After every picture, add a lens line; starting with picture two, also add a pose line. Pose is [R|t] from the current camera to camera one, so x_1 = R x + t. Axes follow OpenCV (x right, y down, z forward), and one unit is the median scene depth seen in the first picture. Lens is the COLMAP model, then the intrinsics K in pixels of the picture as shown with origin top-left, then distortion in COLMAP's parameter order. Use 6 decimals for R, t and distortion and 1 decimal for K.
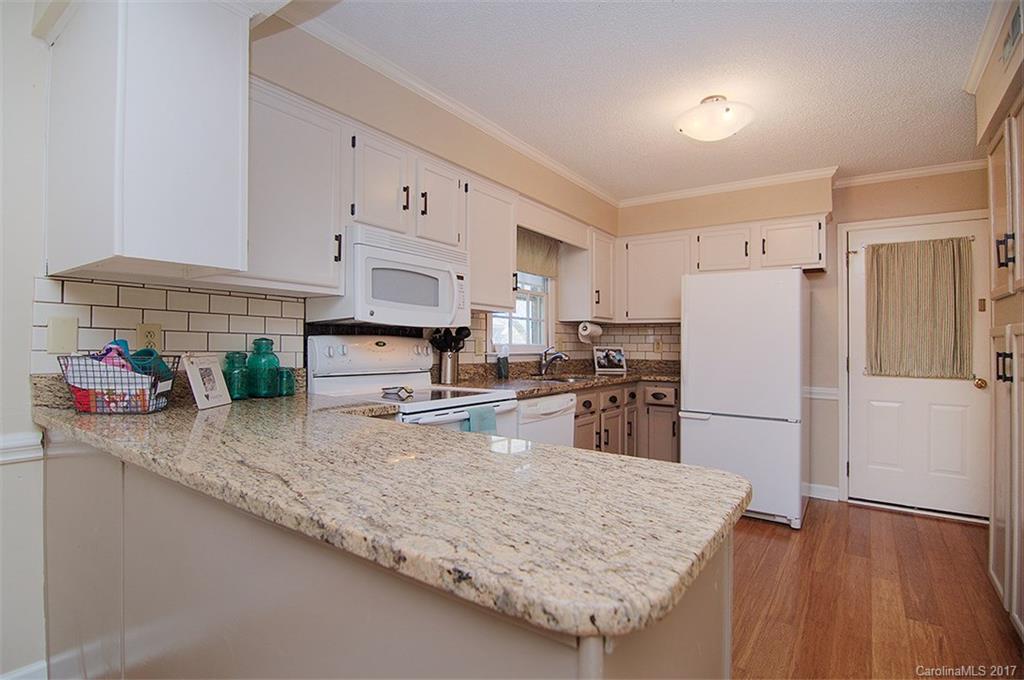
lens RADIAL K [[498.5, 0, 506.4], [0, 498.5, 338.4], [0, 0, 1]] dist [-0.009553, -0.007164]
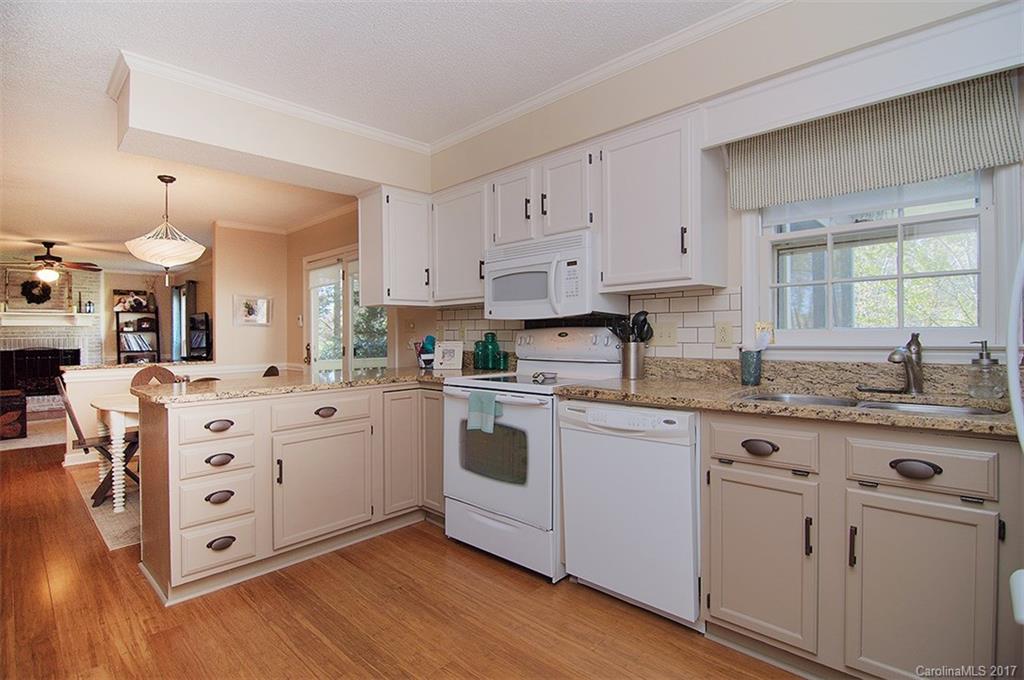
lens RADIAL K [[498.5, 0, 505.4], [0, 498.5, 332.2], [0, 0, 1]] dist [-0.009553, -0.007164]
pose [[-0.151176, -0.017043, -0.988360, 0.636612], [0.023208, 0.999515, -0.020785, 0.018705], [0.988234, -0.026080, -0.150707, 0.752027]]
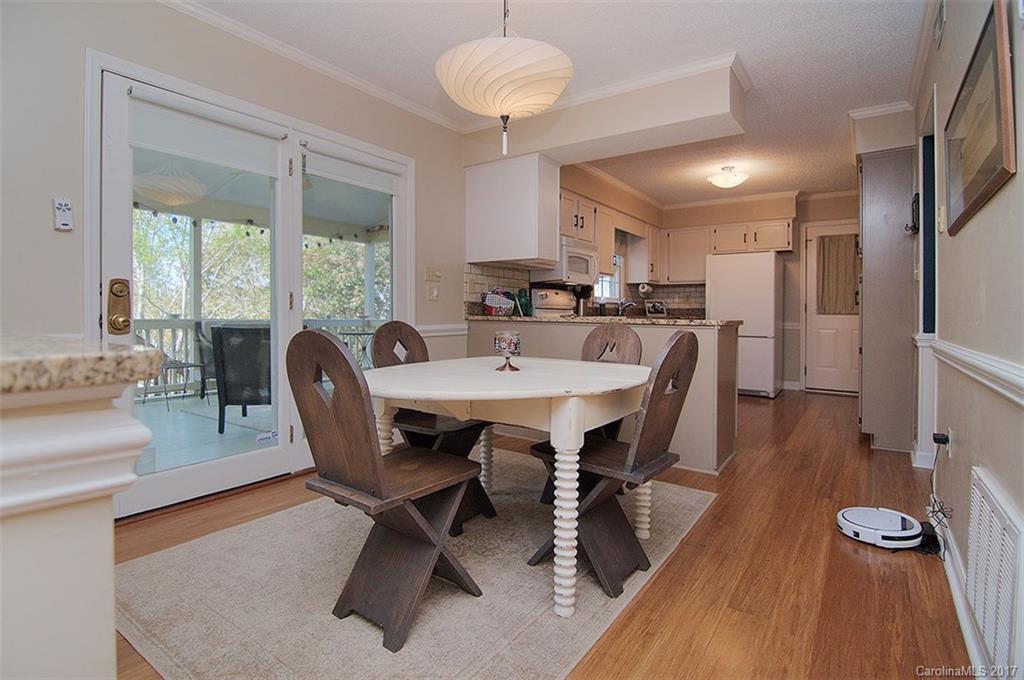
lens RADIAL K [[498.5, 0, 502.6], [0, 498.5, 318.7], [0, 0, 1]] dist [-0.009553, -0.007164]
pose [[0.999976, -0.004437, -0.005229, -0.330144], [0.004566, 0.999678, 0.024948, 0.043178], [0.005116, -0.024972, 0.999675, -0.694369]]
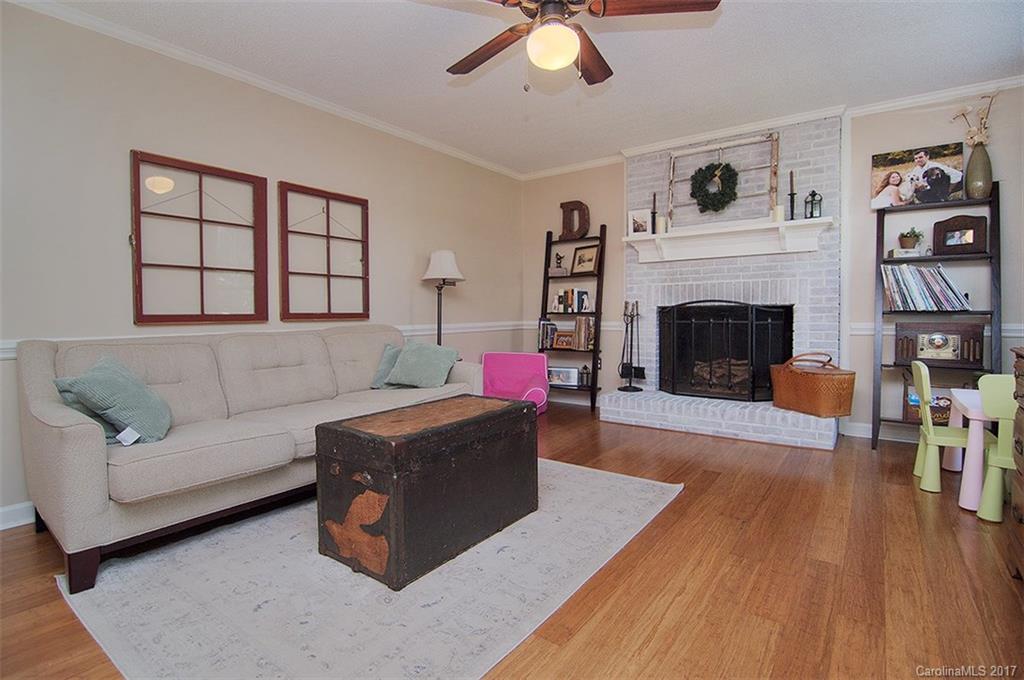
lens RADIAL K [[498.5, 0, 512.4], [0, 498.5, 327.7], [0, 0, 1]] dist [-0.009553, -0.007164]
pose [[-0.999948, -0.007933, 0.006416, -0.848887], [-0.007814, 0.999802, 0.018302, 0.036986], [-0.006560, 0.018251, -0.999812, -0.607325]]
